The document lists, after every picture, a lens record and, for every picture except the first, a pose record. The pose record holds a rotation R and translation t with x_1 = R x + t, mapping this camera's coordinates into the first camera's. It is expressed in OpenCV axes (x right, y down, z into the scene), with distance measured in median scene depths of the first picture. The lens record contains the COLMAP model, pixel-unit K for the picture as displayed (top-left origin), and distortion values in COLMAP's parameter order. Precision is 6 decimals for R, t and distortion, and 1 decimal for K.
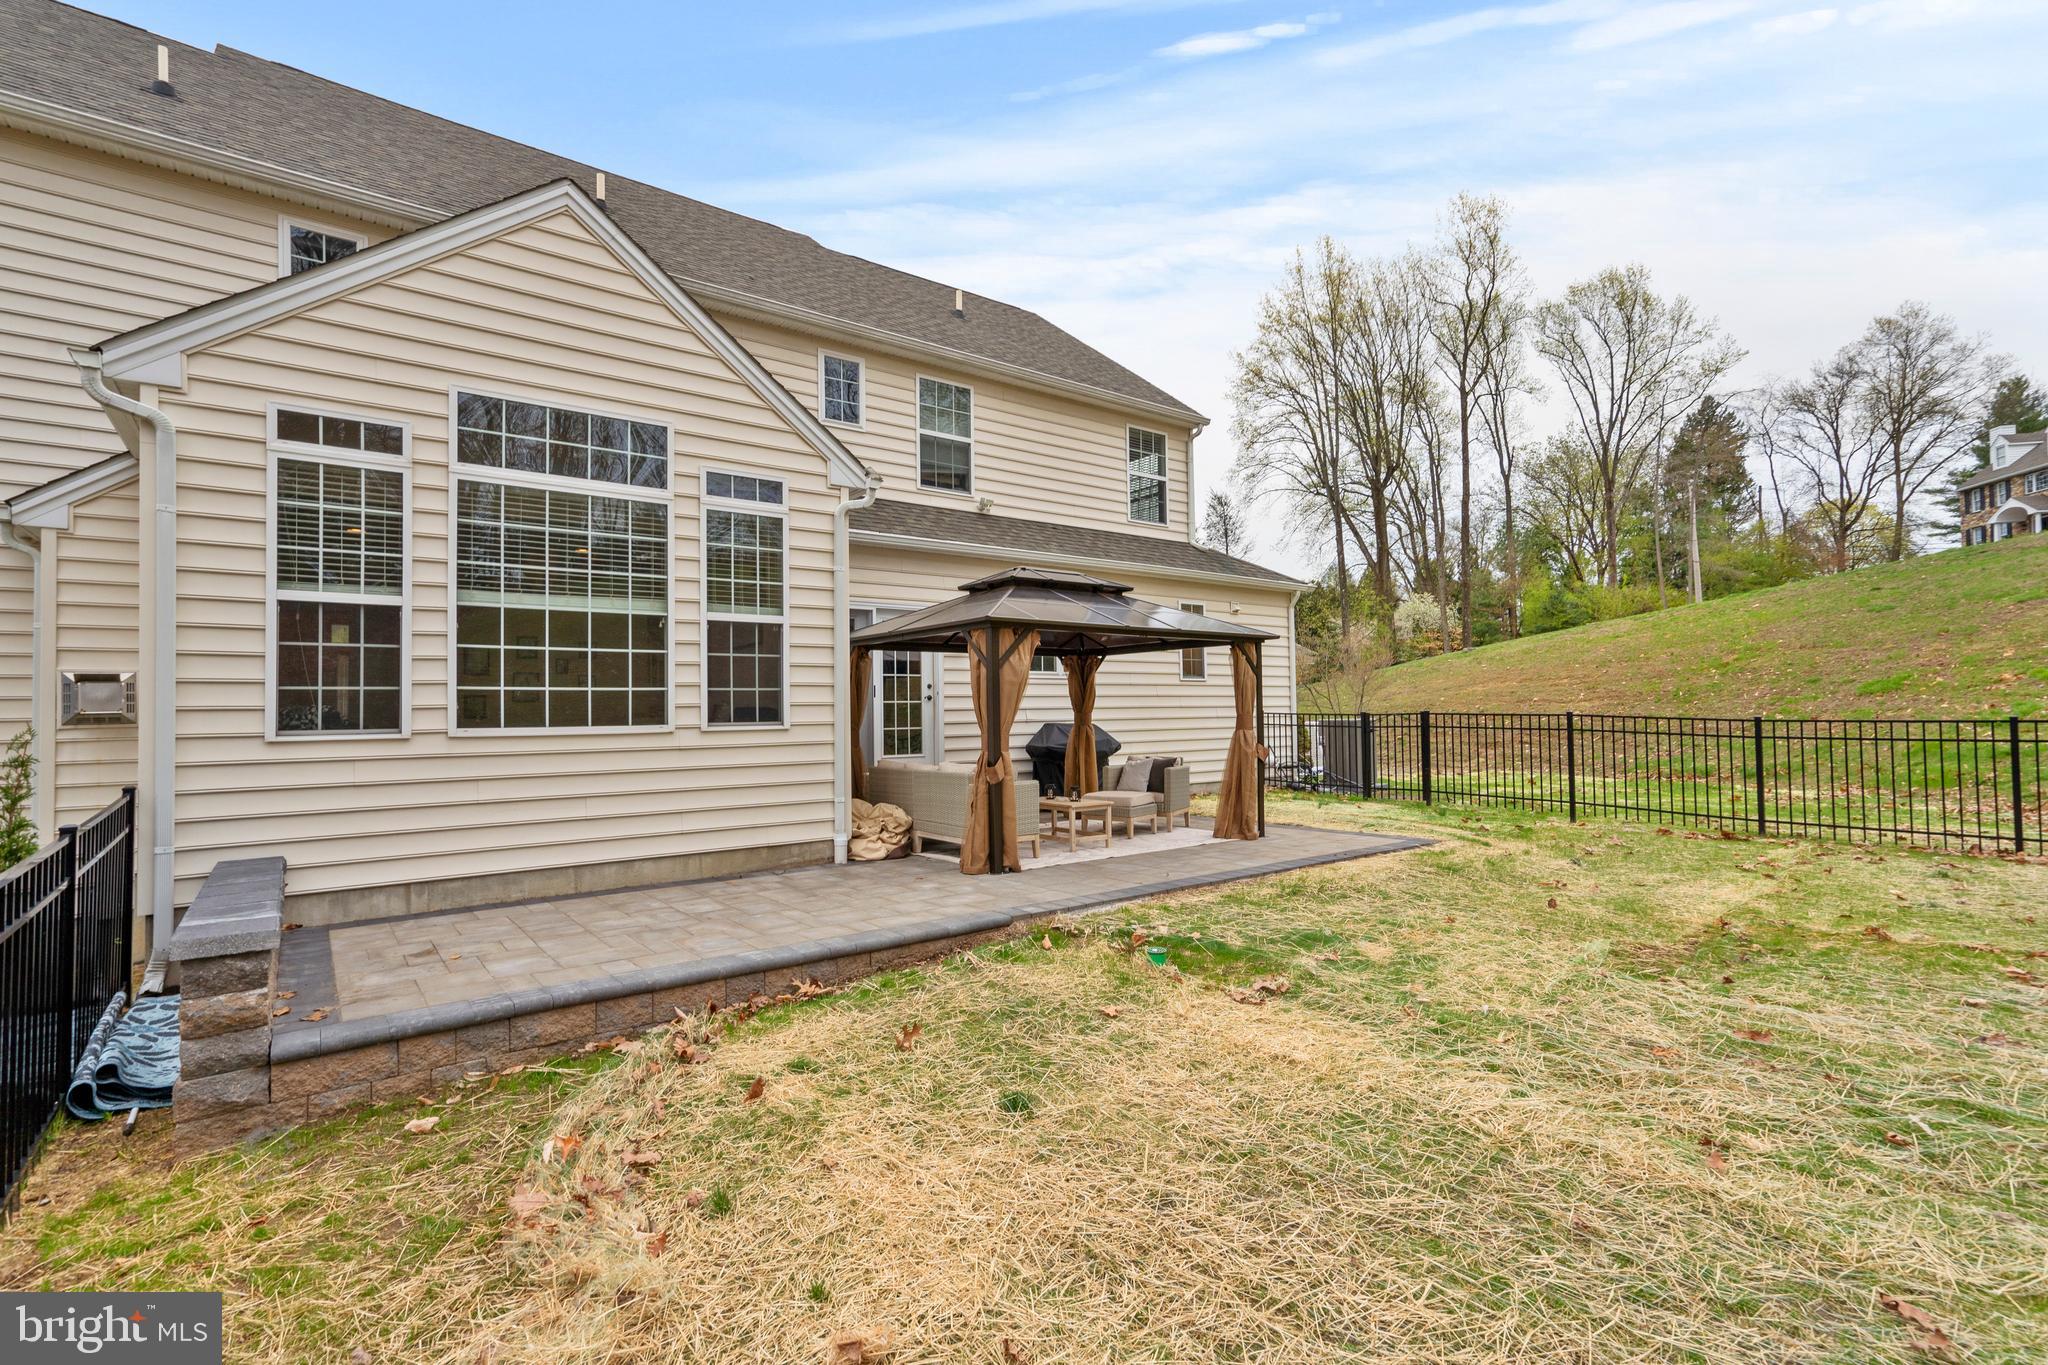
lens RADIAL K [[942.3, 0, 1029.0], [0, 942.3, 684.8], [0, 0, 1]] dist [0.010757, 0.003502]
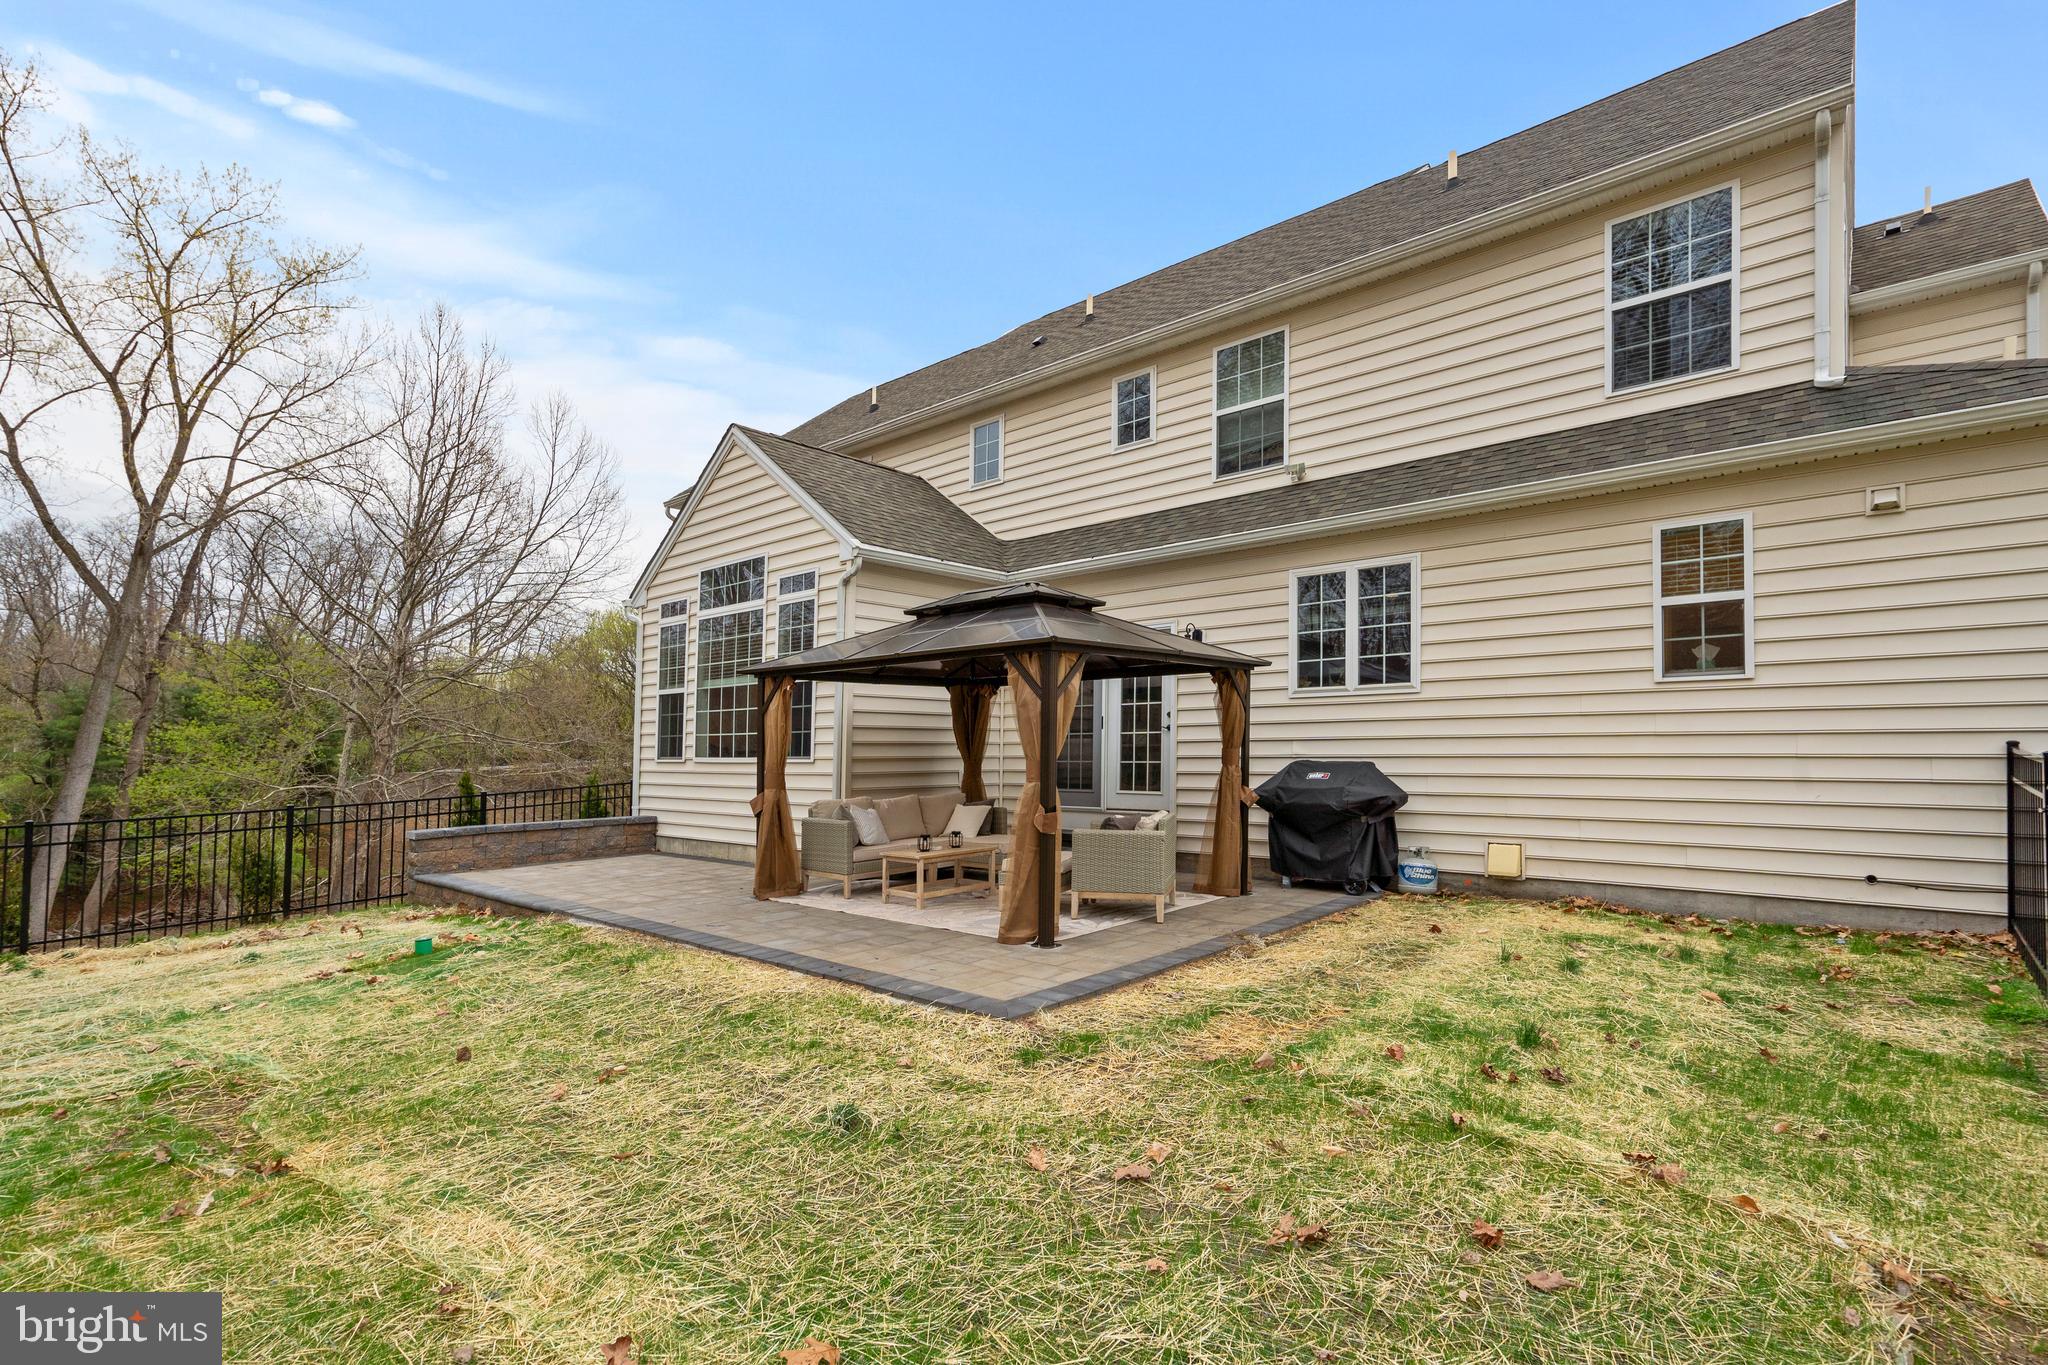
lens RADIAL K [[942.3, 0, 1035.2], [0, 942.3, 686.6], [0, 0, 1]] dist [0.010757, 0.003502]
pose [[0.203314, -0.049312, -0.977871, 1.098312], [0.041578, 0.998265, -0.041696, 0.011277], [0.978230, -0.032180, 0.205012, 1.060255]]
